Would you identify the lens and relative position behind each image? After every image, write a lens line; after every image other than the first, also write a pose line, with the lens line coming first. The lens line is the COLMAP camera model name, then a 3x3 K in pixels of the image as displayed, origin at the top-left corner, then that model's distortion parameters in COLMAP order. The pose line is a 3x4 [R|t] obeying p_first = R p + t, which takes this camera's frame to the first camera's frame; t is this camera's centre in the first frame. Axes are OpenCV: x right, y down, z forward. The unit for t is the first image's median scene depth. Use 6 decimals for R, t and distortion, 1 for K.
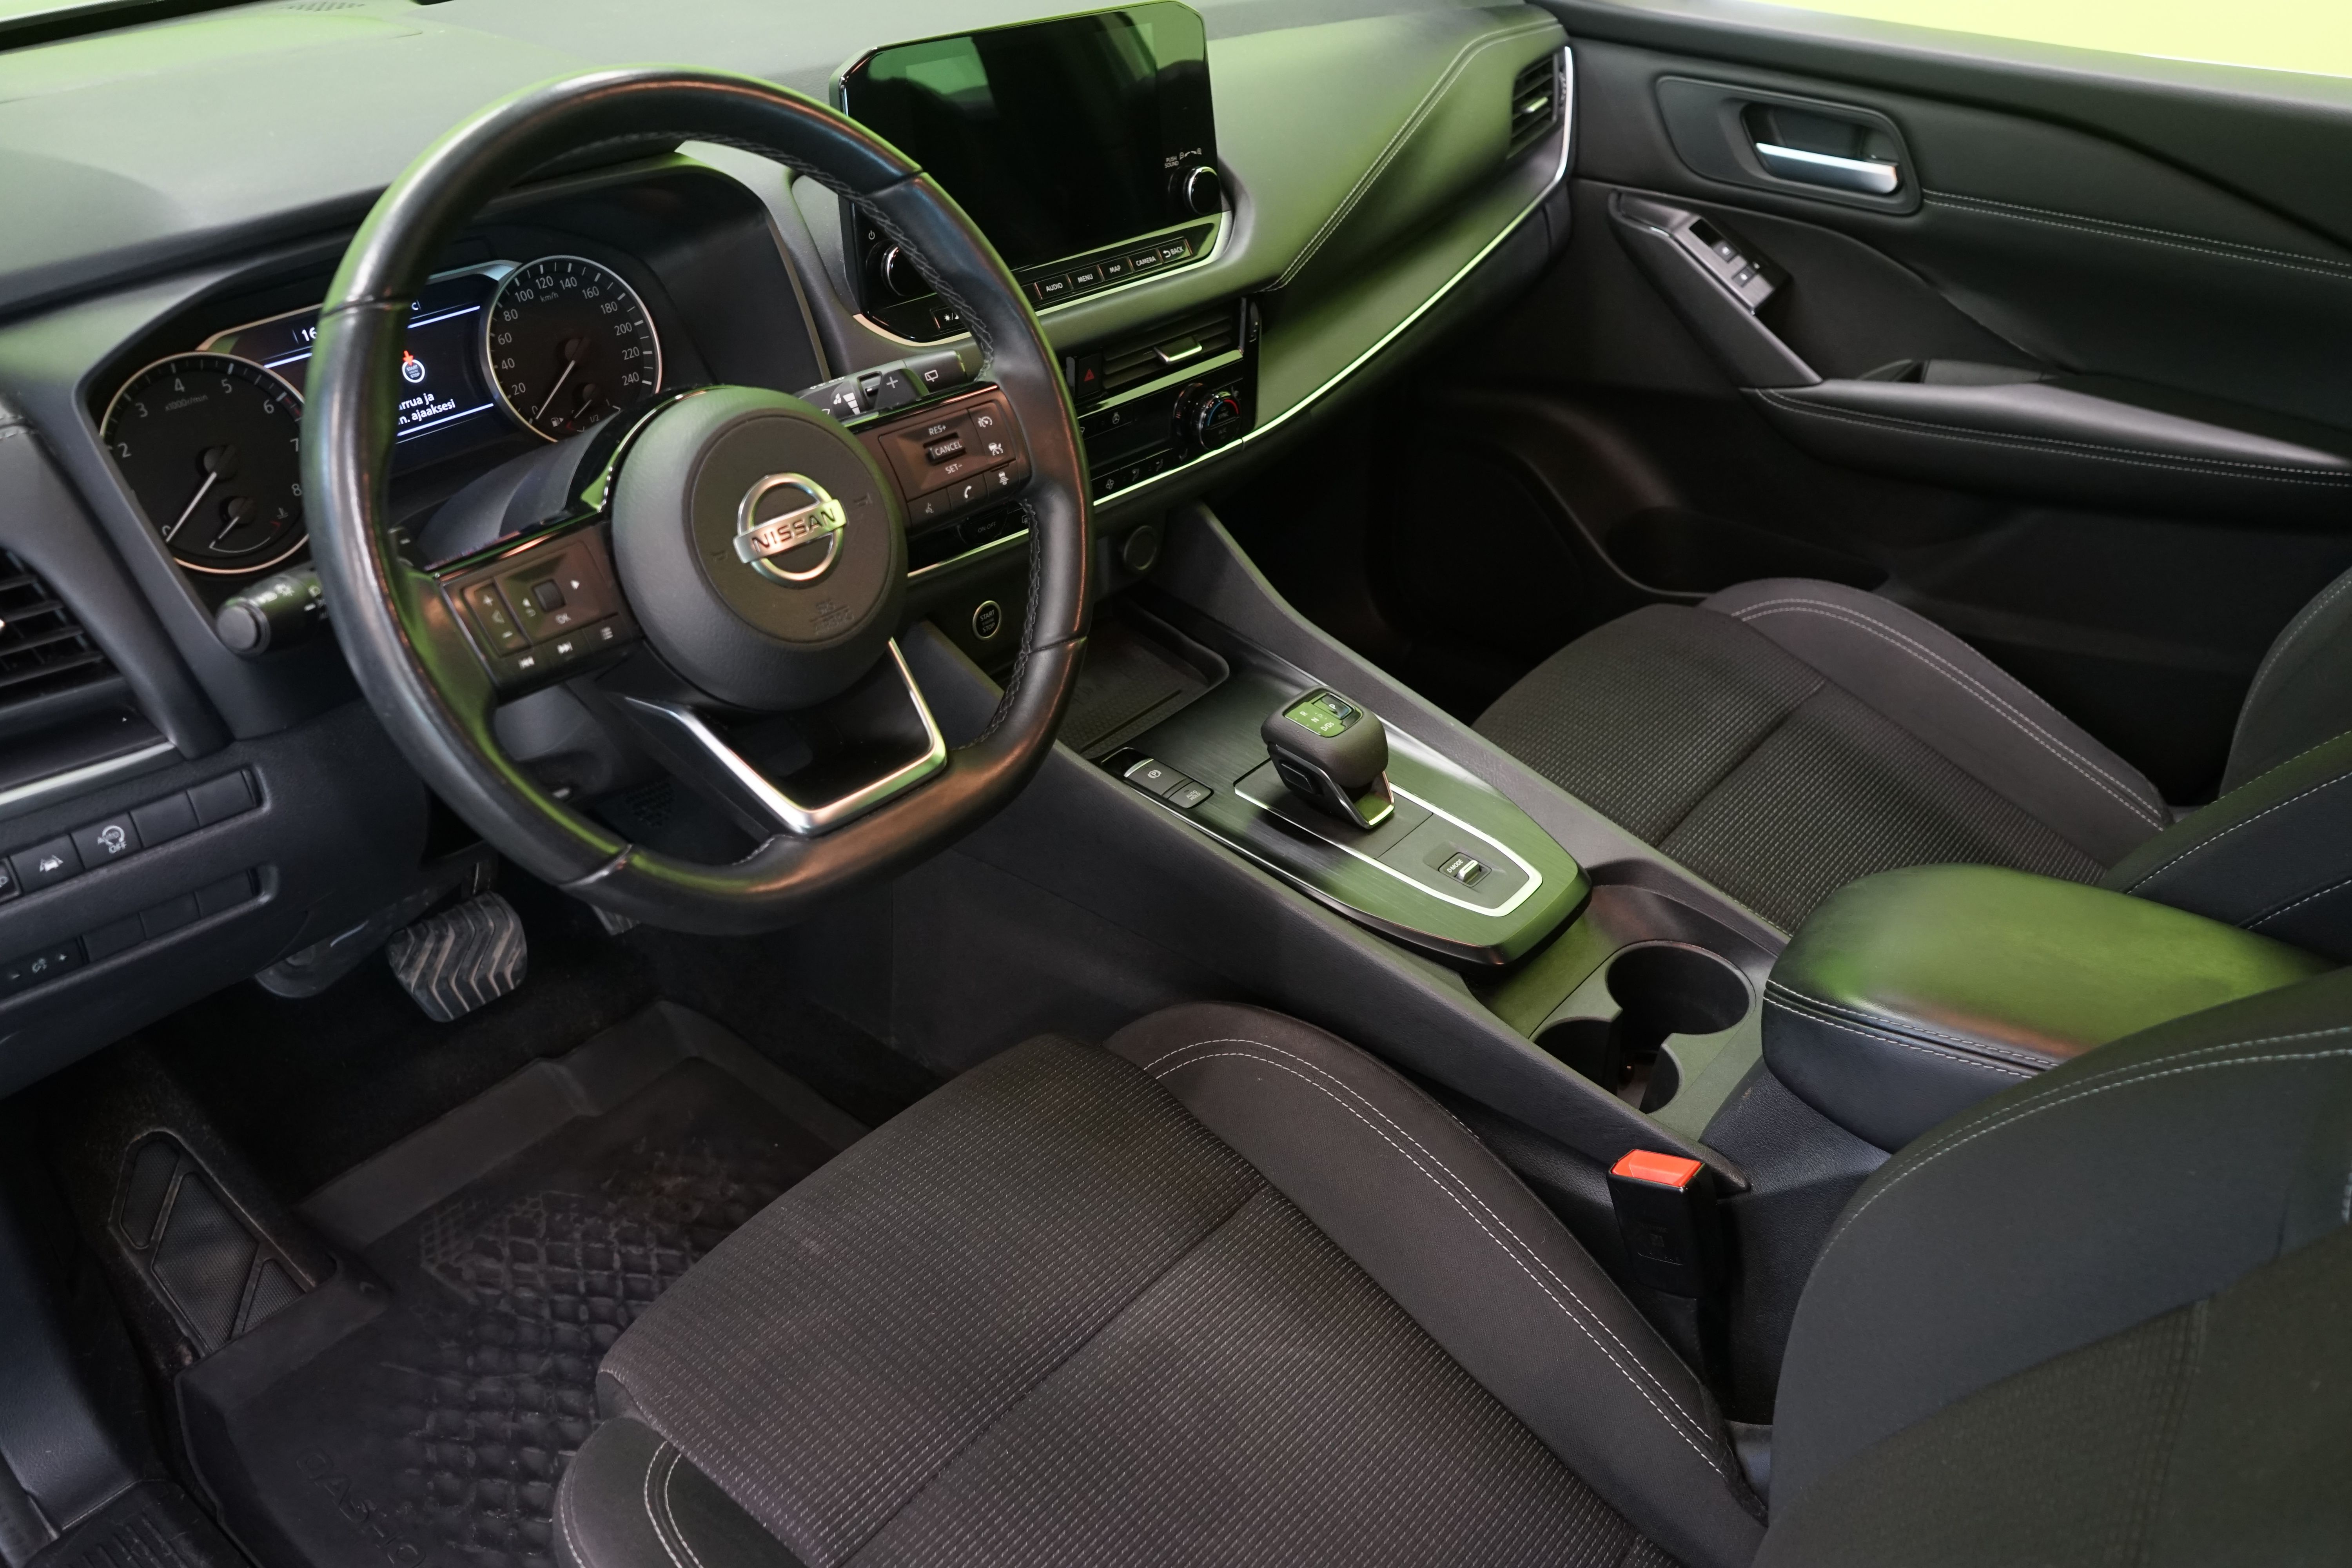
lens RADIAL K [[1877.4, 0, 1180.9], [0, 1877.4, 767.0], [0, 0, 1]] dist [-0.011181, 0.000051]
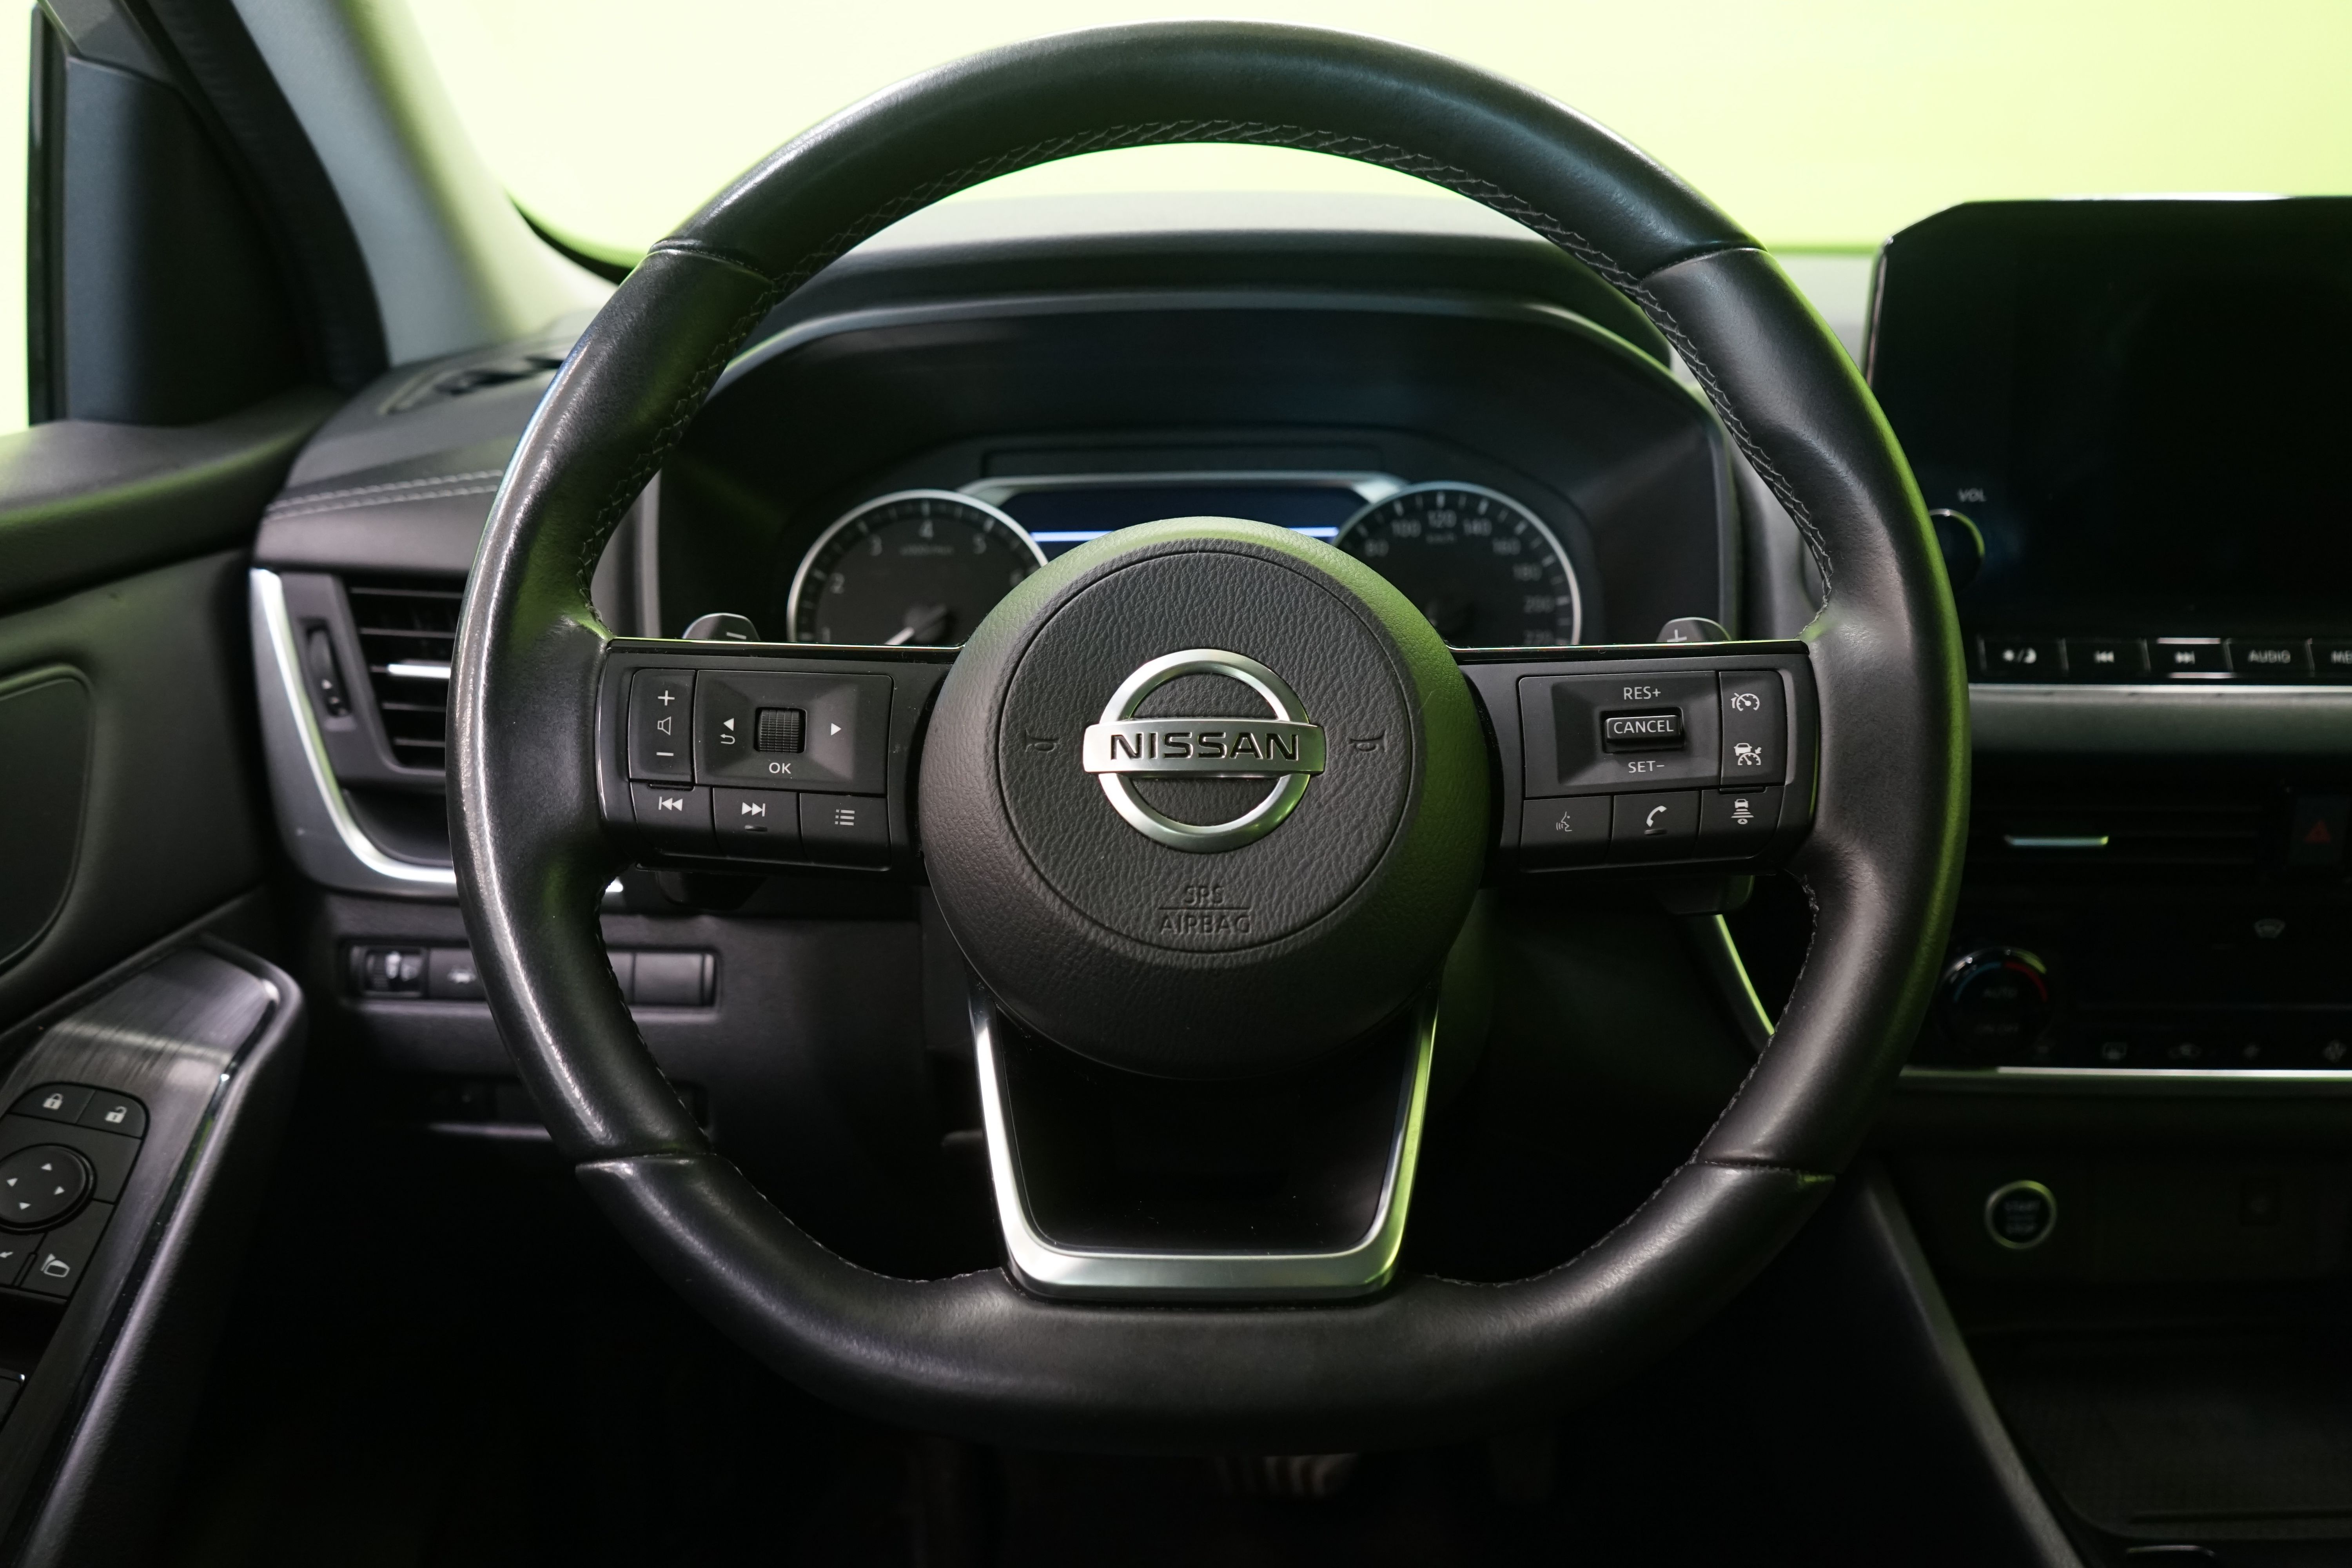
lens RADIAL K [[1877.4, 0, 1180.9], [0, 1877.4, 767.0], [0, 0, 1]] dist [-0.011181, 0.000051]
pose [[0.641516, 0.164430, -0.749280, 0.161083], [-0.386711, 0.912883, -0.130760, -0.036612], [0.662504, 0.373640, 0.649216, 0.504494]]
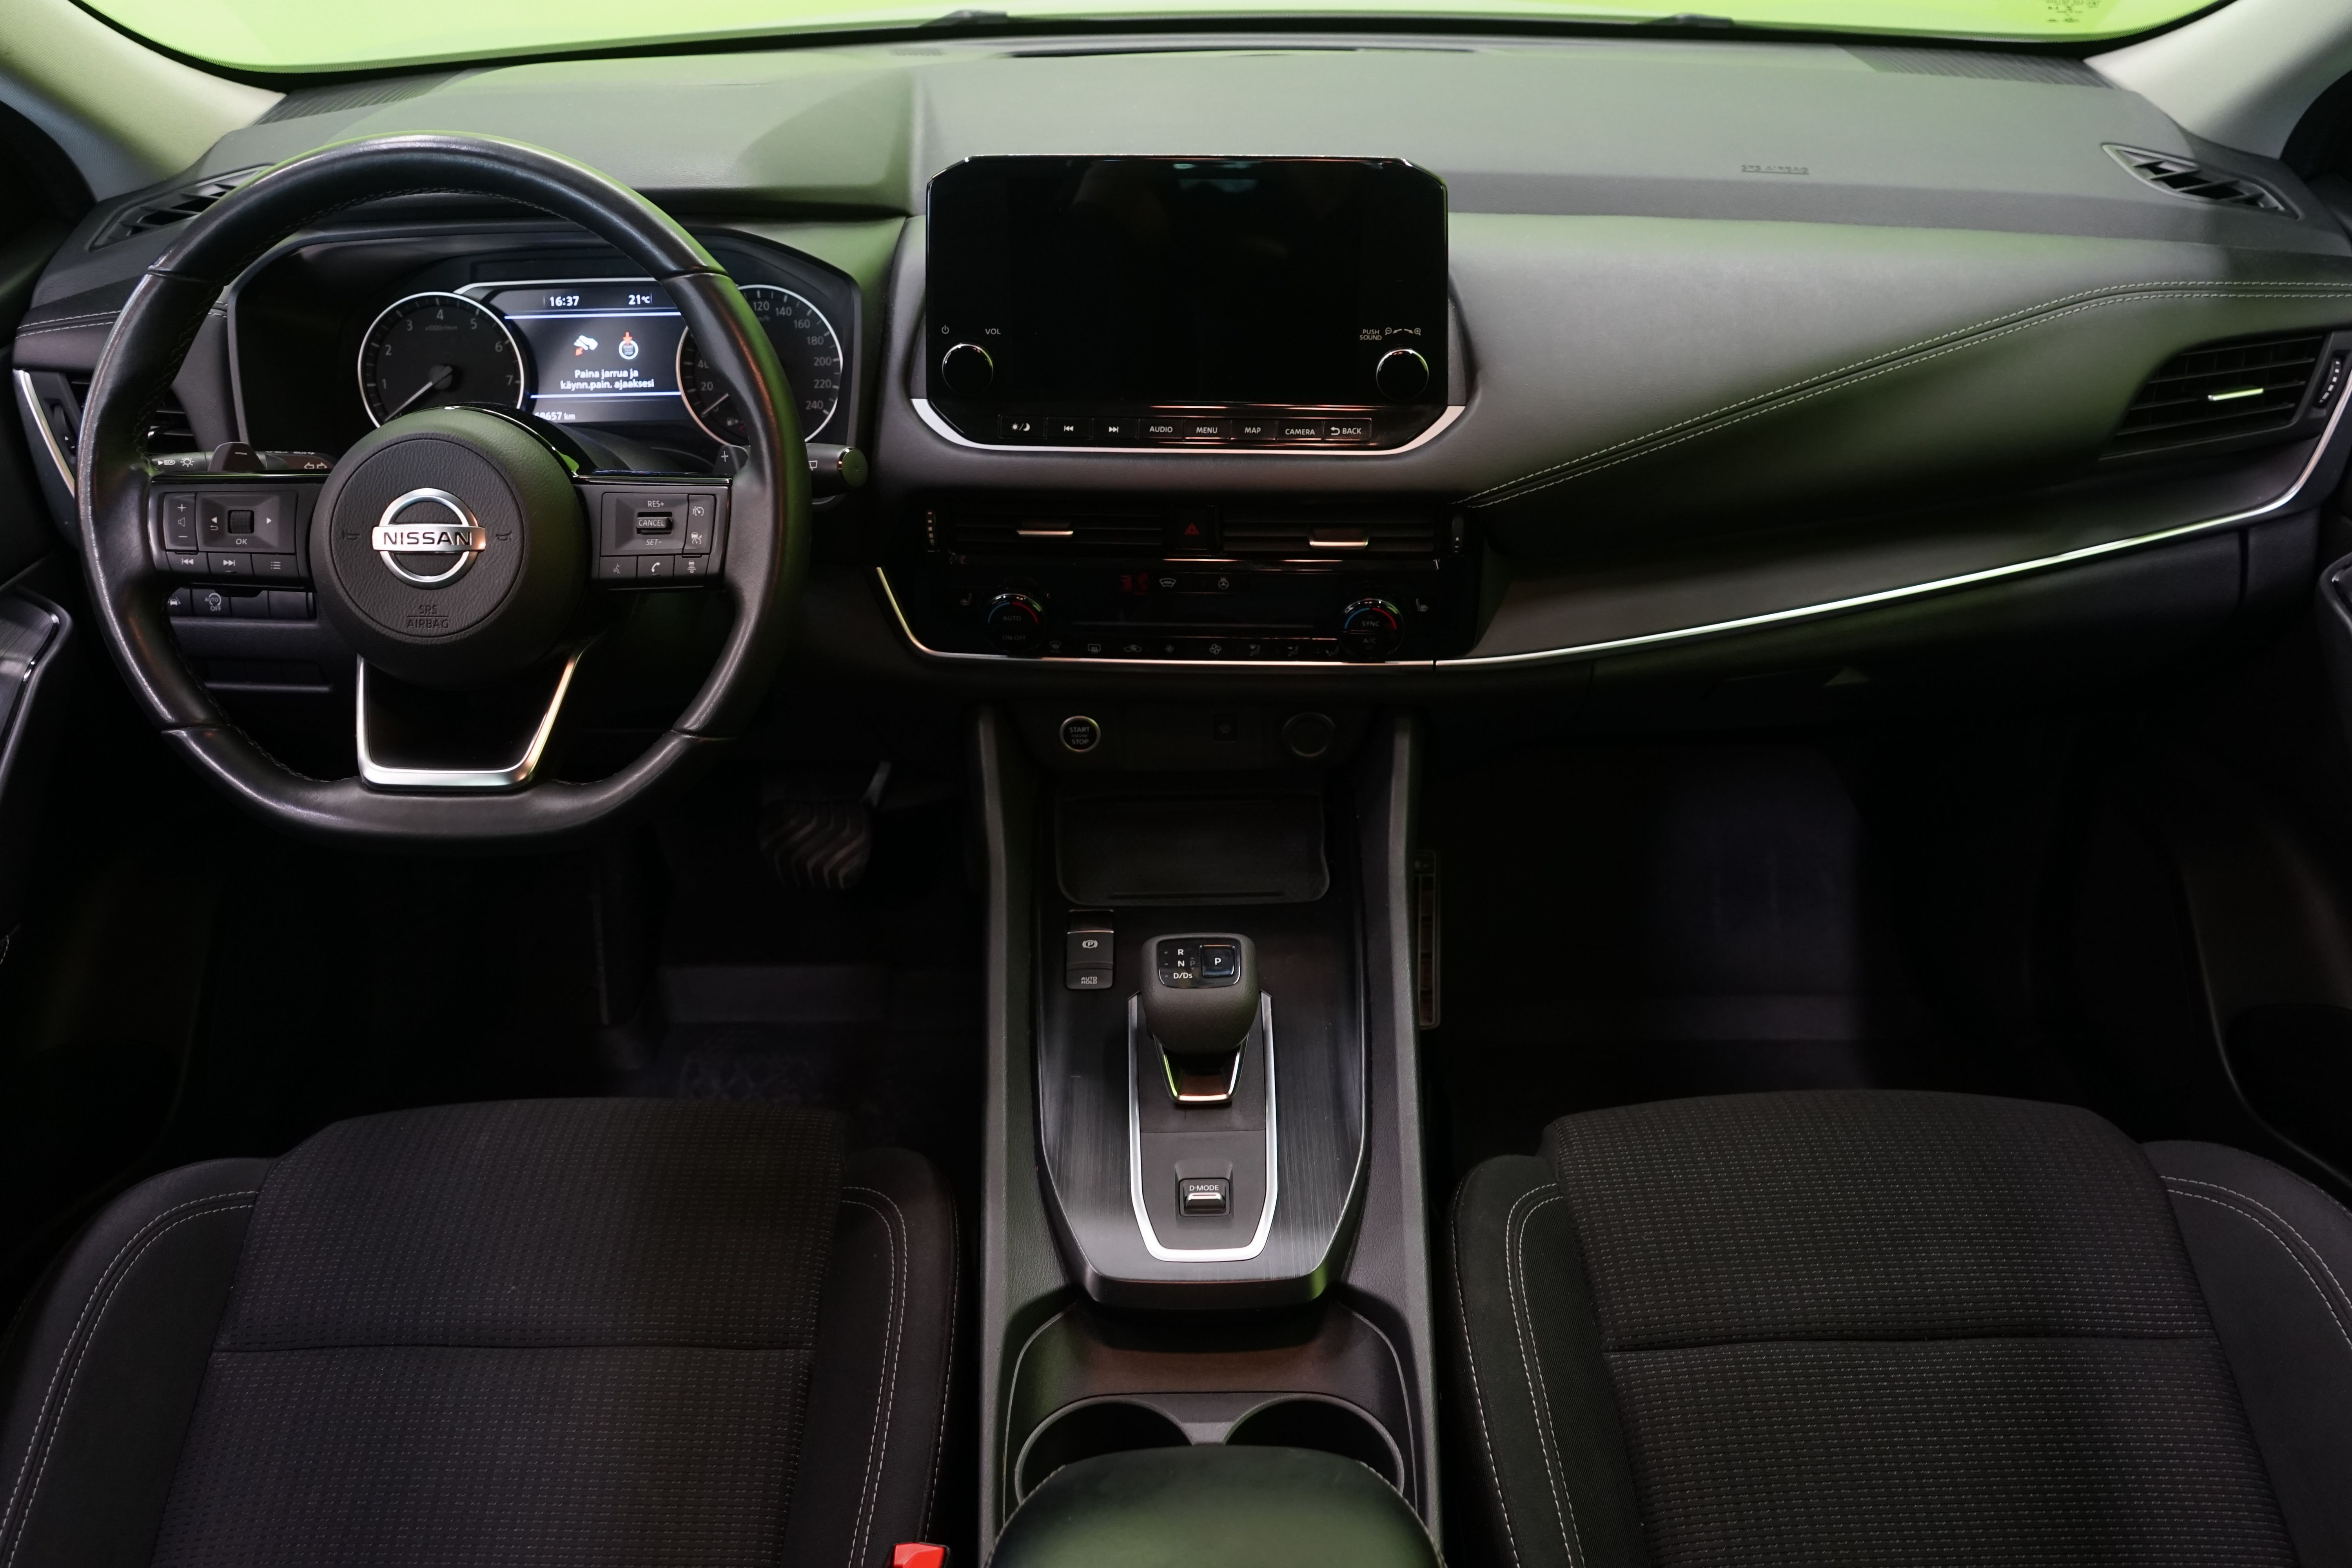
lens RADIAL K [[1877.4, 0, 1180.9], [0, 1877.4, 767.0], [0, 0, 1]] dist [-0.011181, 0.000051]
pose [[0.627860, 0.376769, -0.681056, 0.731854], [-0.387153, 0.910276, 0.146662, -0.274550], [0.675207, 0.171590, 0.717393, 0.400923]]
